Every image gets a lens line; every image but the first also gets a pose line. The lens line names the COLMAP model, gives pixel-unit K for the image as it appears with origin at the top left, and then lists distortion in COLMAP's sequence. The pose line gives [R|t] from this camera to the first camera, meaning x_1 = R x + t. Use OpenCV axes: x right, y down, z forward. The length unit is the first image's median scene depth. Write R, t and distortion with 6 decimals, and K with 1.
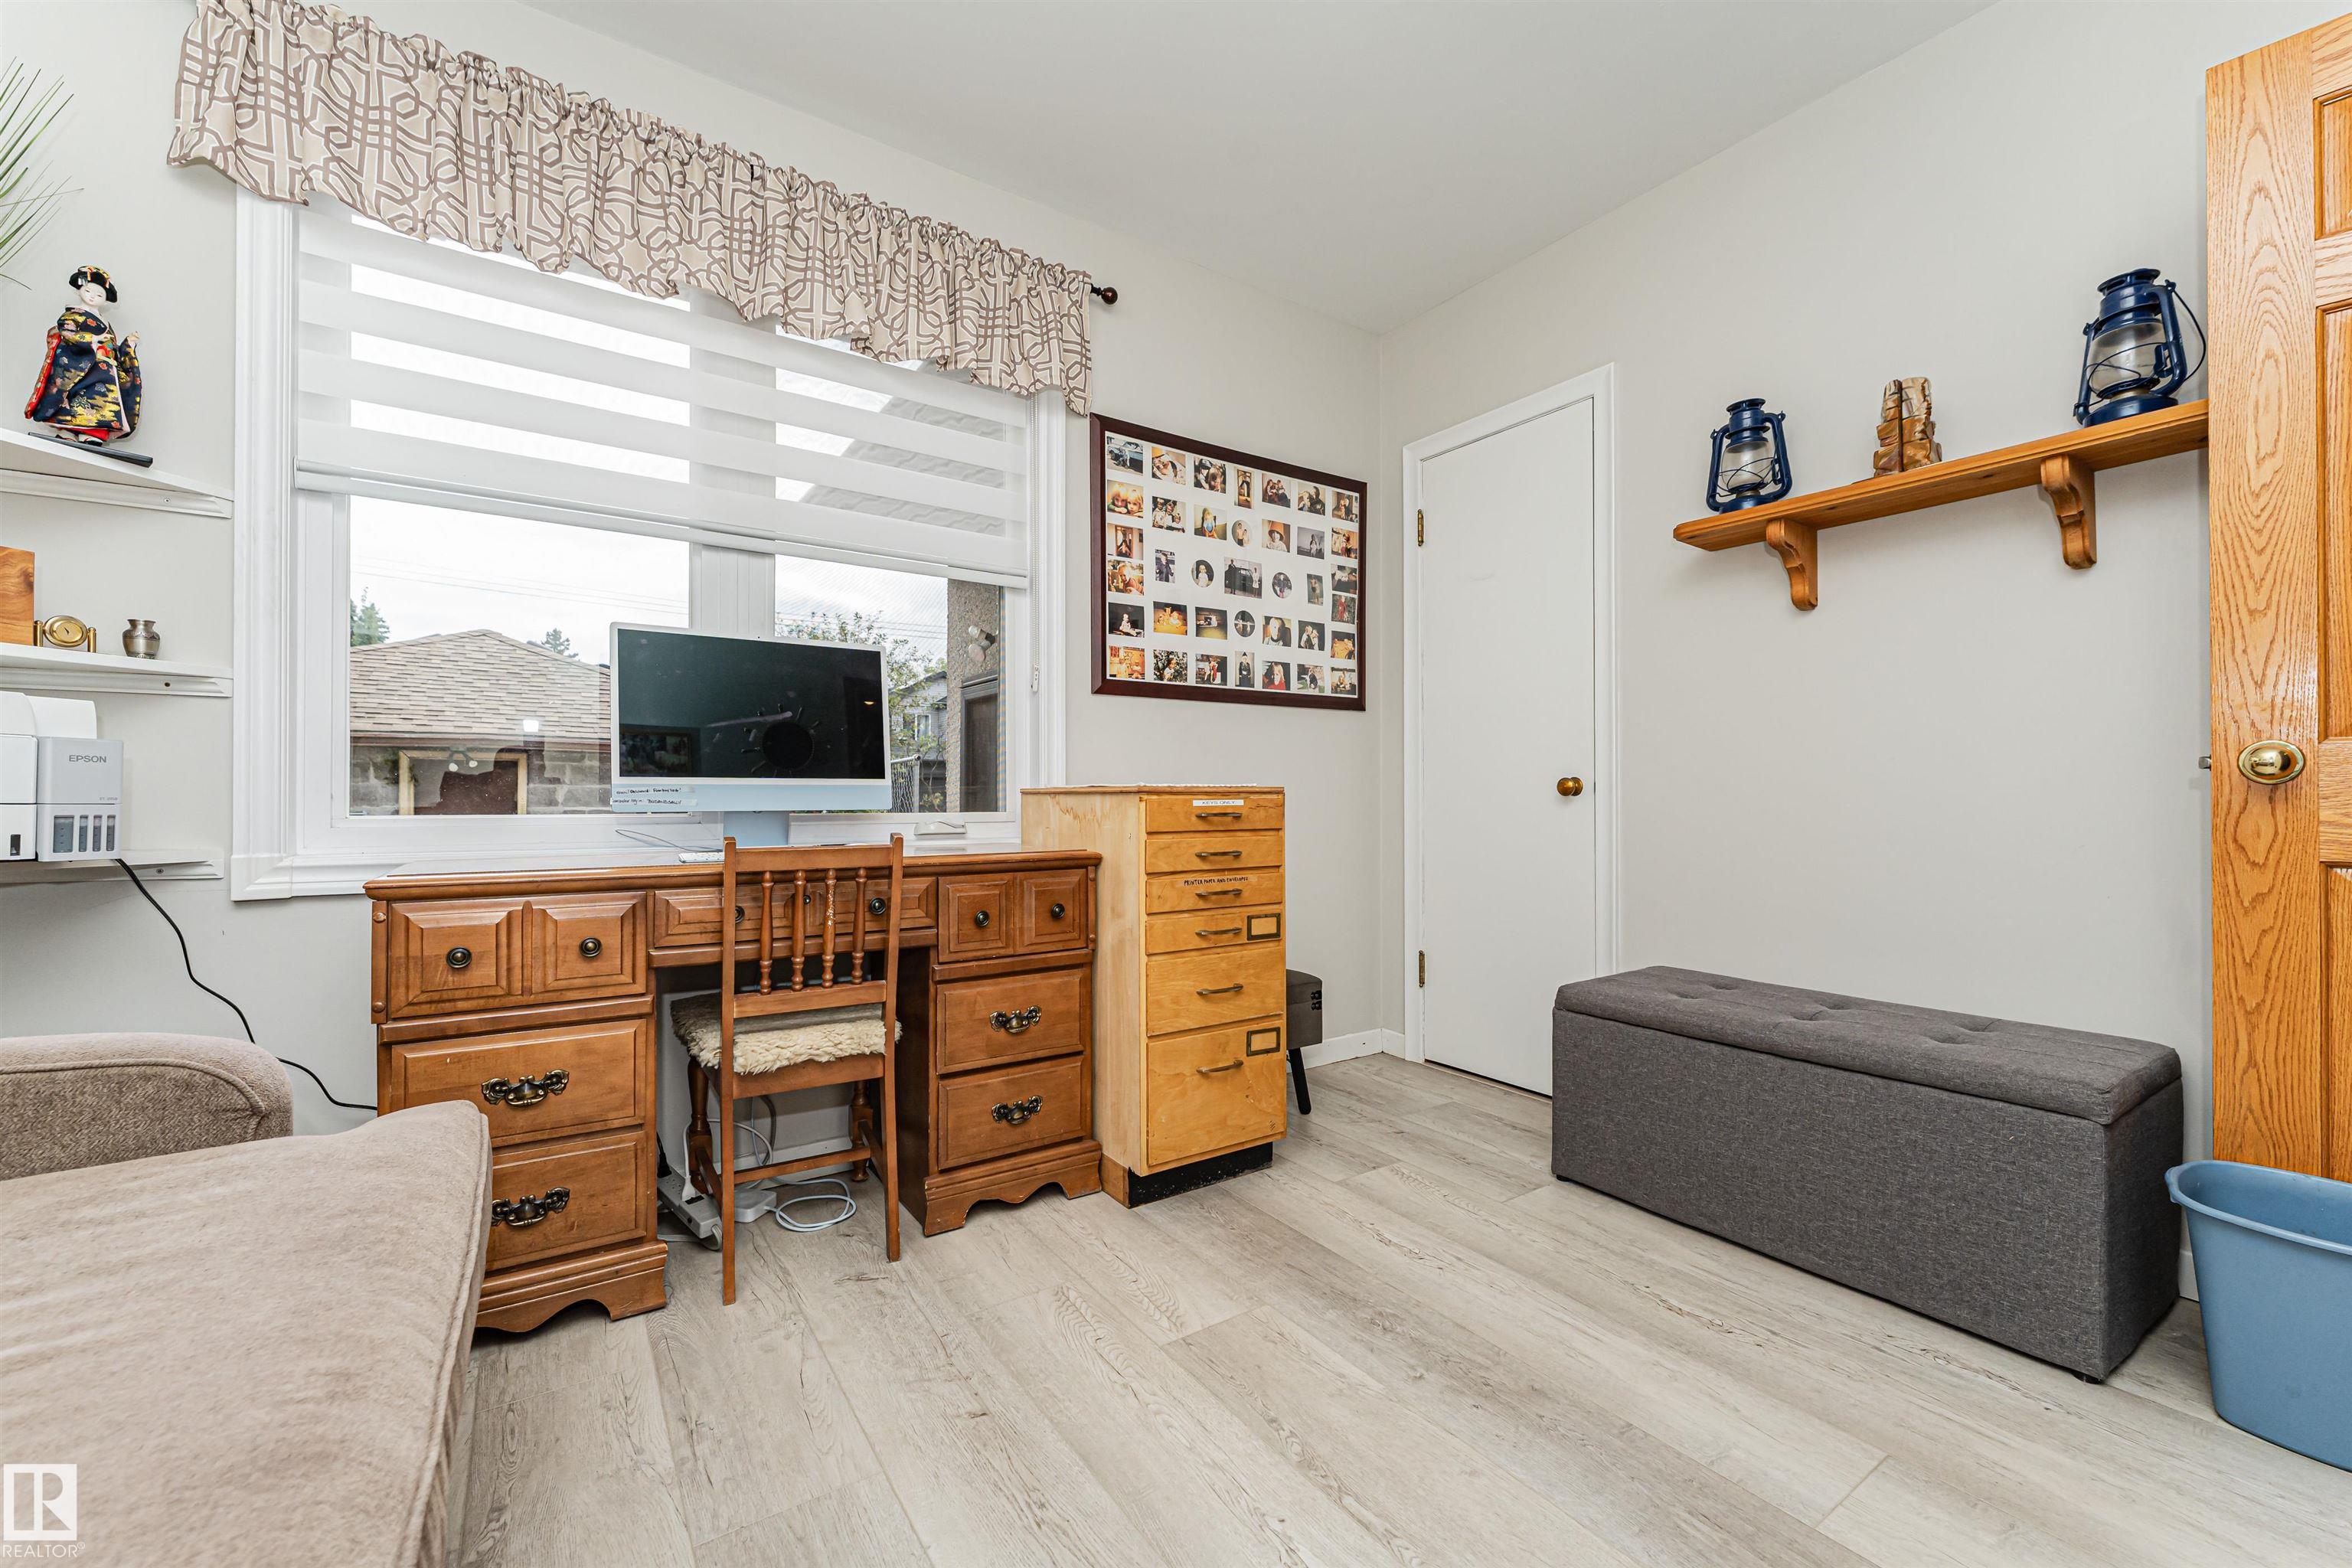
lens RADIAL K [[951.1, 0, 1170.7], [0, 951.1, 788.3], [0, 0, 1]] dist [0.002869, -0.002871]
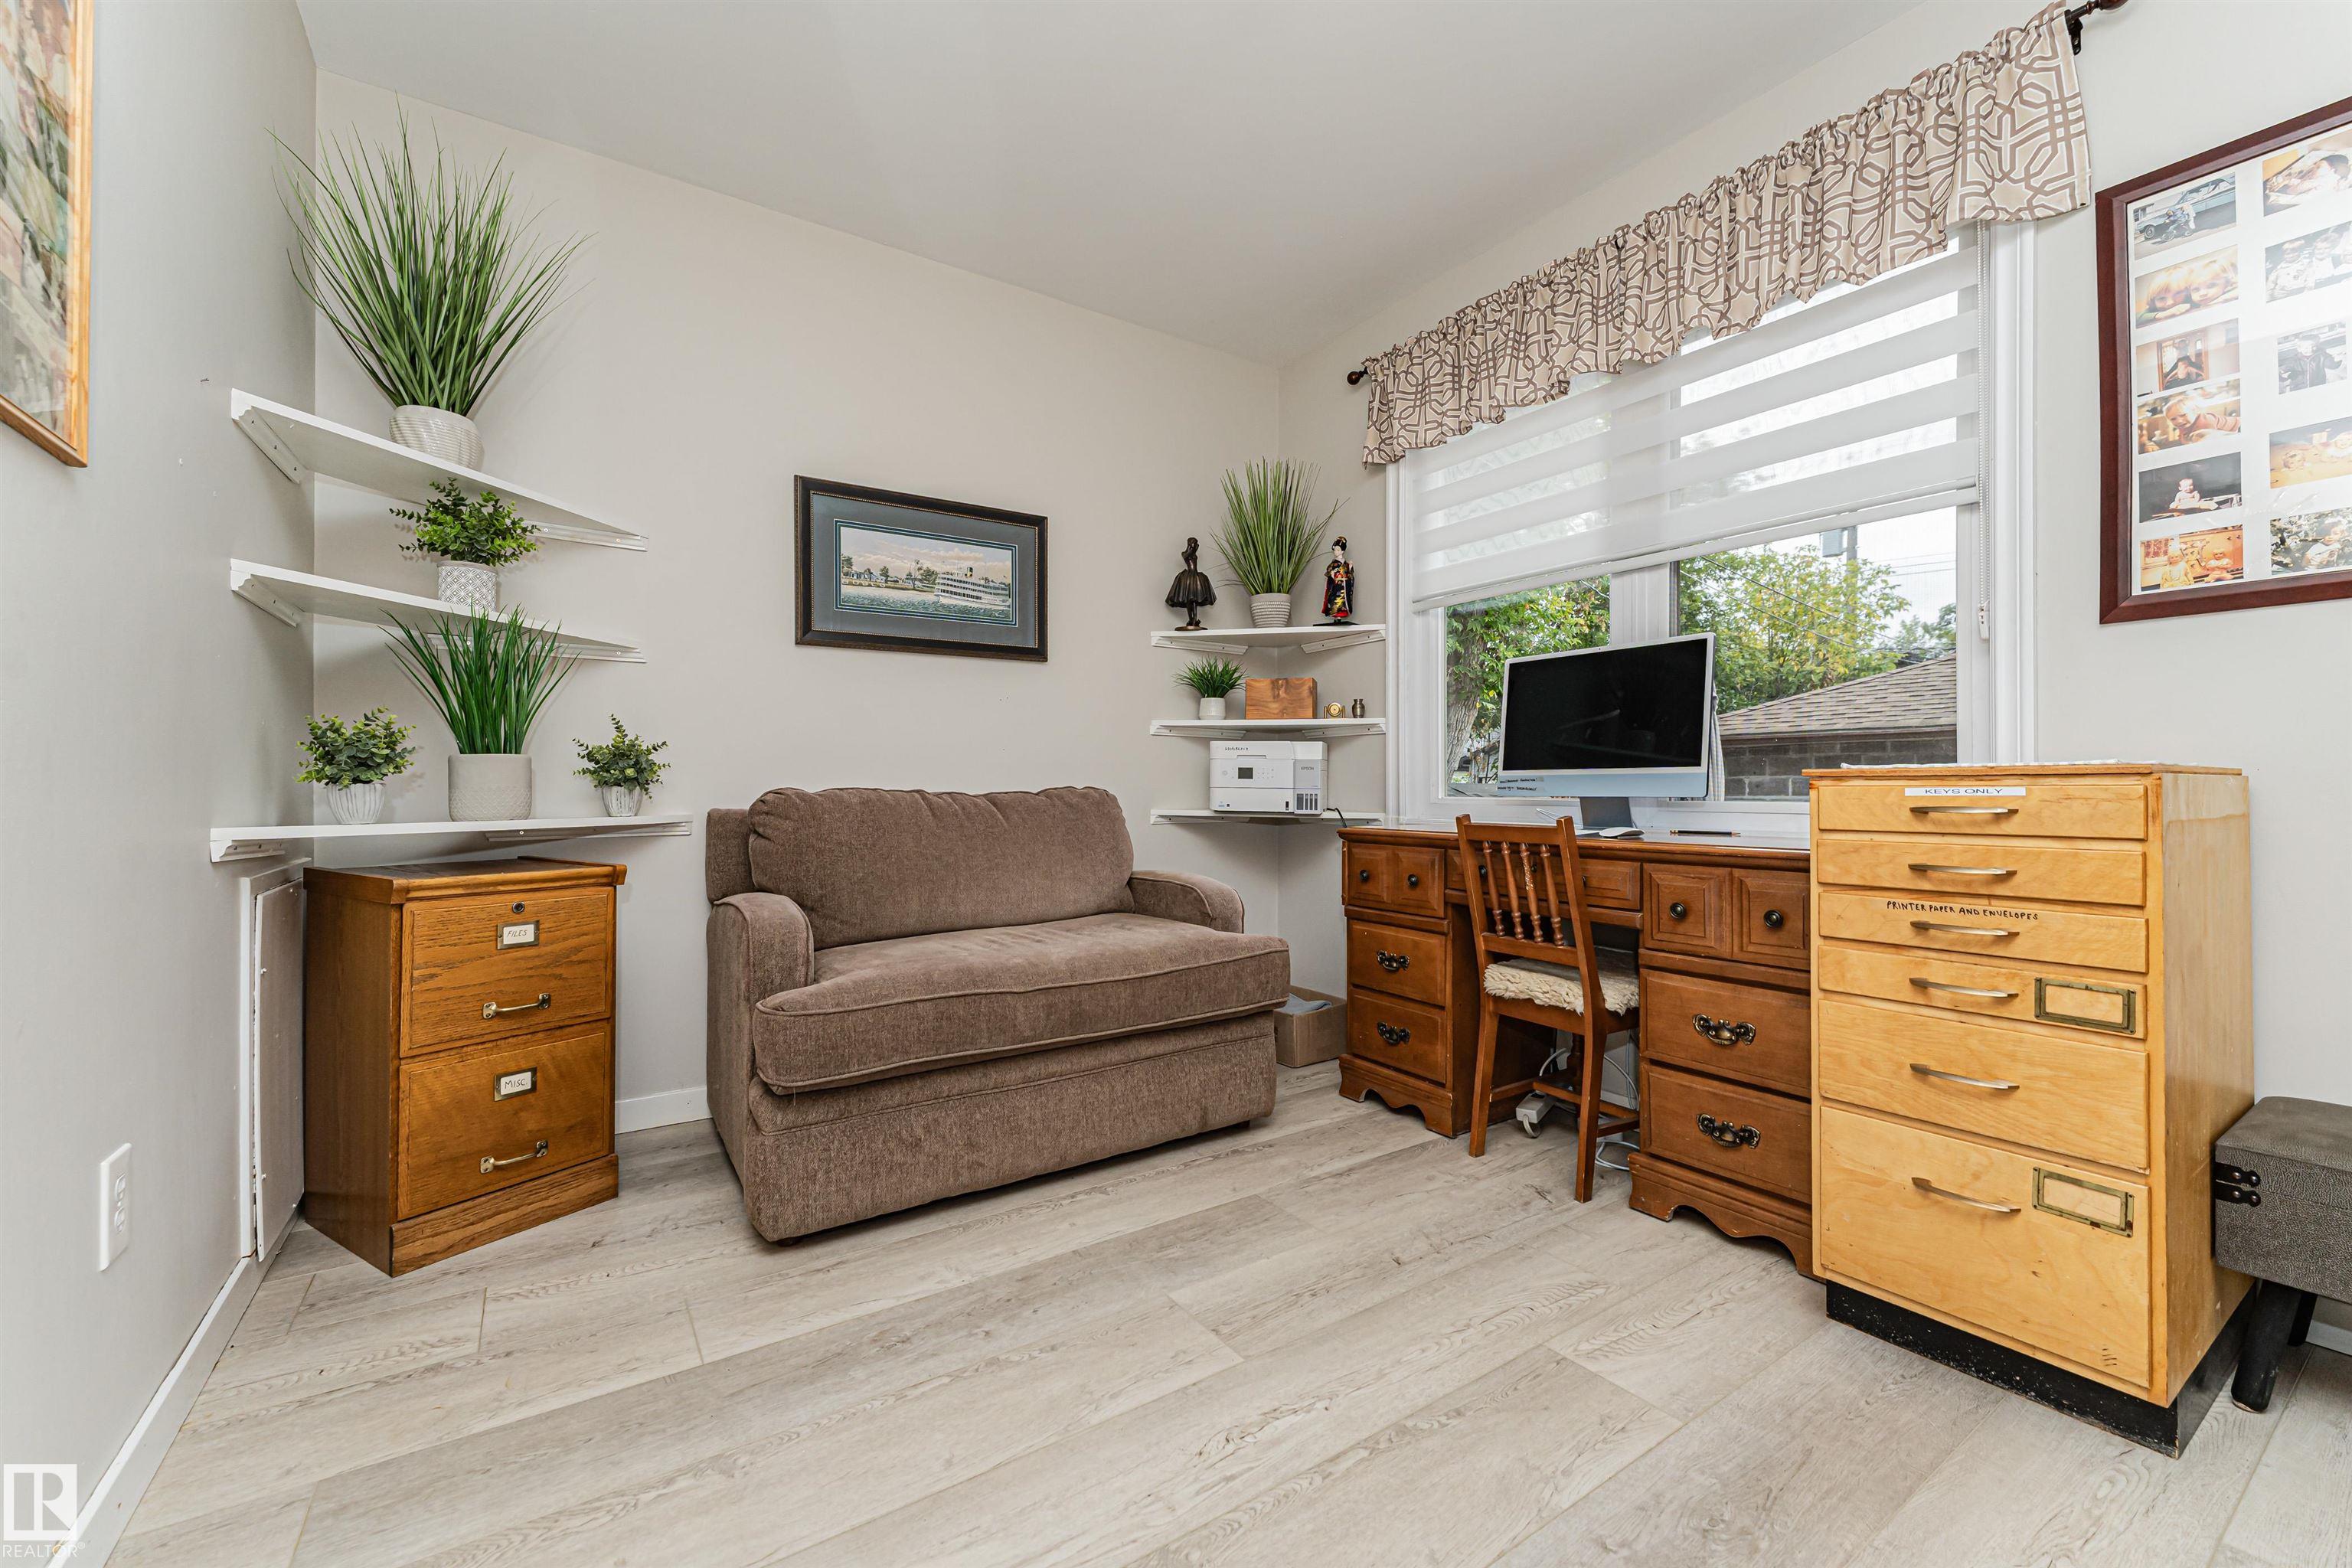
lens RADIAL K [[951.1, 0, 1170.7], [0, 951.1, 784.6], [0, 0, 1]] dist [0.002869, -0.002871]
pose [[-0.020615, -0.005950, -0.999770, 0.729717], [0.005854, 0.999964, -0.006071, 0.012137], [0.999770, -0.005978, -0.020579, 0.480471]]
